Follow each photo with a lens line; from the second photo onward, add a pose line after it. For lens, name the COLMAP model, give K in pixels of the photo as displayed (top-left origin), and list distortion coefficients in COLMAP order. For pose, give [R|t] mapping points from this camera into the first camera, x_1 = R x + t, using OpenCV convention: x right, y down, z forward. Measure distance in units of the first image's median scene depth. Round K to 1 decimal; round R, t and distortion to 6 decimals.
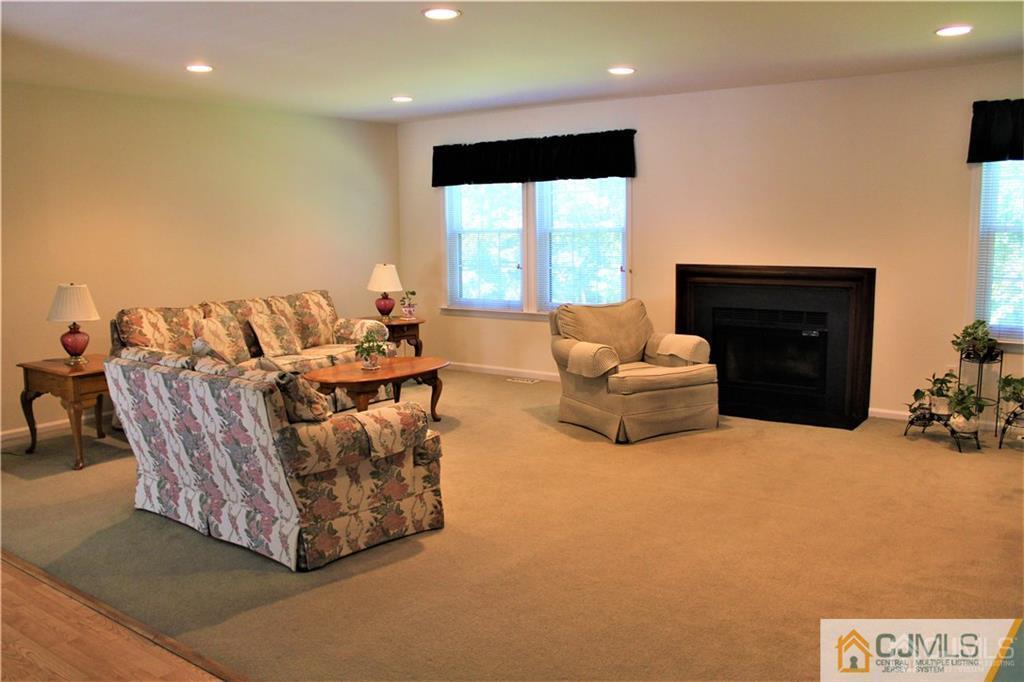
lens RADIAL K [[854.8, 0, 496.9], [0, 854.8, 343.7], [0, 0, 1]] dist [-0.164489, 0.153735]
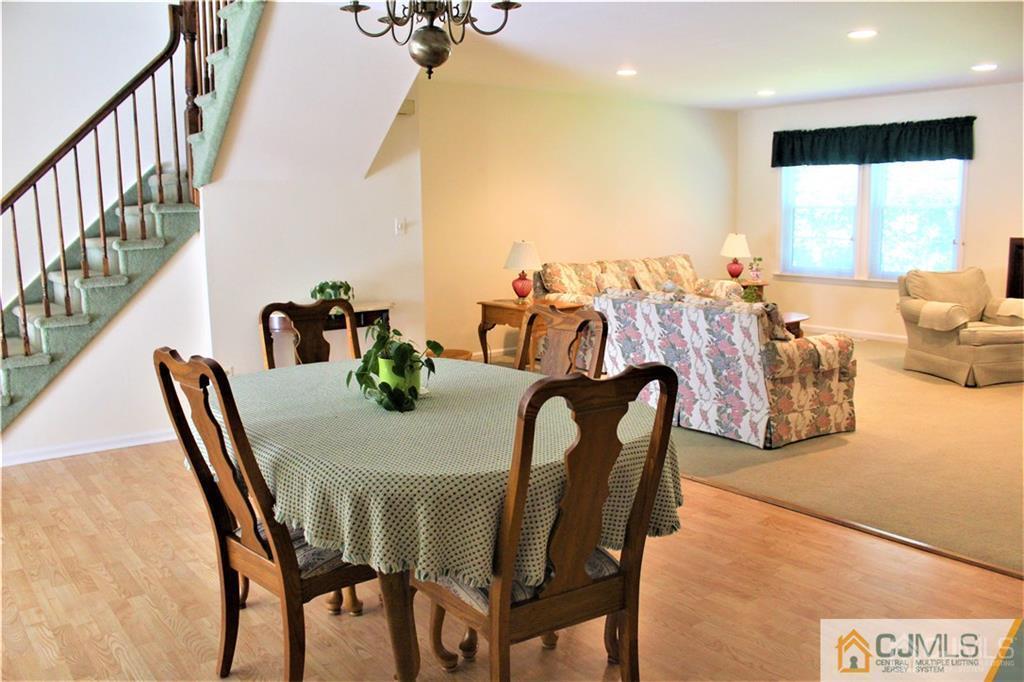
lens RADIAL K [[854.8, 0, 496.9], [0, 854.8, 343.7], [0, 0, 1]] dist [-0.164489, 0.153735]
pose [[0.964363, 0.042493, -0.261147, -0.187503], [-0.035487, 0.998874, 0.031486, 0.043189], [0.262191, -0.021097, 0.964785, -0.269771]]
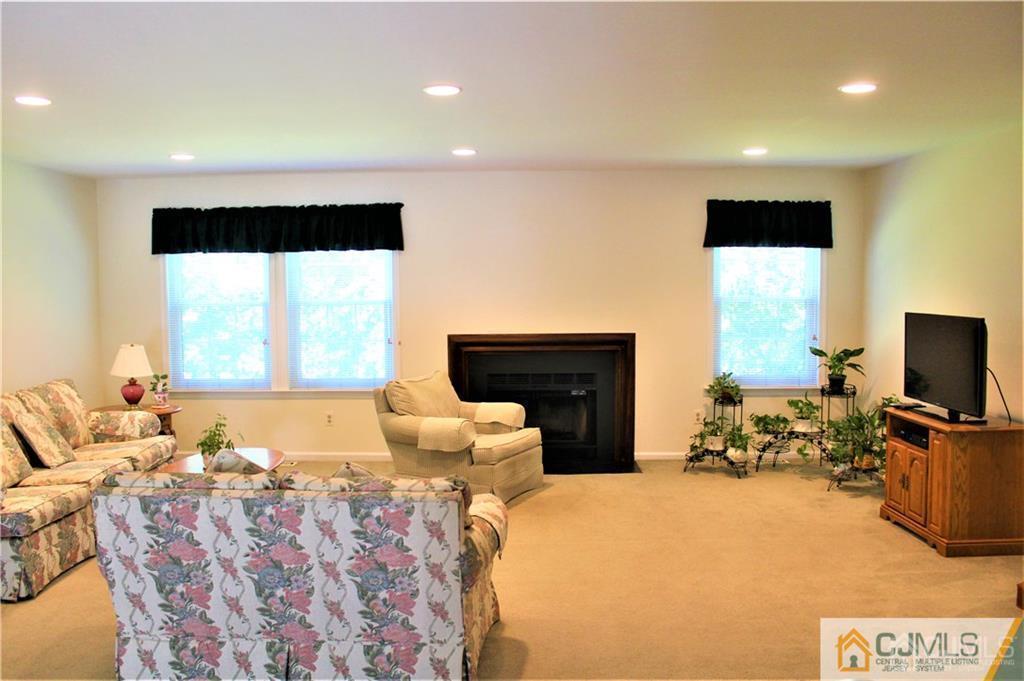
lens RADIAL K [[871.0, 0, 498.8], [0, 871.0, 341.7], [0, 0, 1]] dist [-0.168392, 0.158950]
pose [[0.811515, -0.033329, 0.583381, -0.440229], [0.075717, 0.995953, -0.048427, -0.036166], [-0.579406, 0.083471, 0.810754, 0.126868]]
